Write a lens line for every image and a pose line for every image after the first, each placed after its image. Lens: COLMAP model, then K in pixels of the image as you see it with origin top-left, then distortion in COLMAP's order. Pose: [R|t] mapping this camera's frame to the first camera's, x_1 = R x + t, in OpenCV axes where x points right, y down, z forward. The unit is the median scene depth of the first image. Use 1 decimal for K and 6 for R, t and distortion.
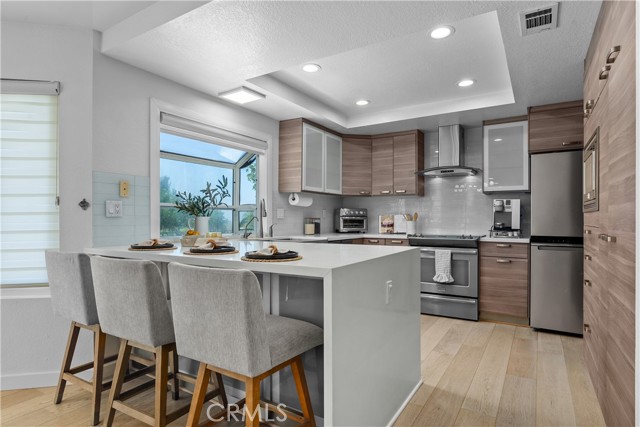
lens RADIAL K [[364.7, 0, 314.6], [0, 364.7, 216.6], [0, 0, 1]] dist [-0.001489, 0.000203]
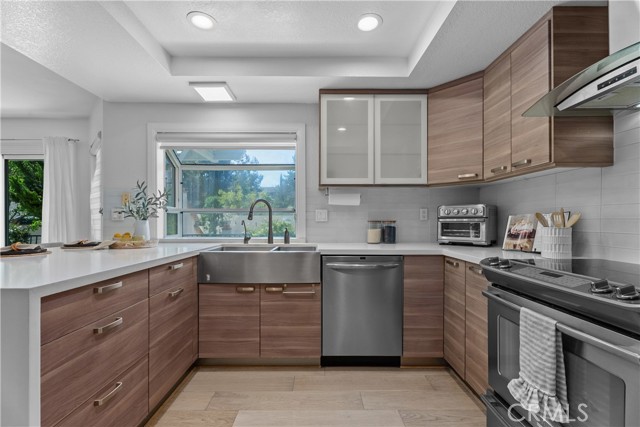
lens RADIAL K [[286.1, 0, 318.3], [0, 286.1, 219.0], [0, 0, 1]] dist [0.008144, -0.000086]
pose [[0.537205, -0.005020, -0.843437, 0.440908], [0.007250, 0.999973, -0.001333, 0.000440], [0.843420, -0.005399, 0.537227, 0.635693]]
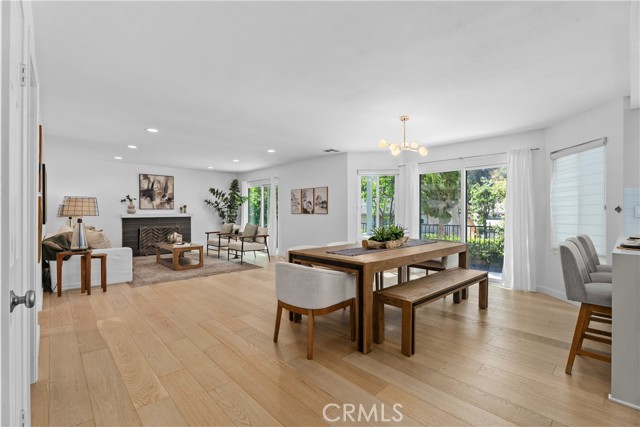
lens RADIAL K [[286.1, 0, 316.0], [0, 286.1, 213.2], [0, 0, 1]] dist [0.008144, -0.000086]
pose [[-0.265321, 0.003158, -0.964155, 0.525444], [0.002269, 0.999994, 0.002651, -0.013198], [0.964157, -0.001484, -0.265327, 0.035123]]
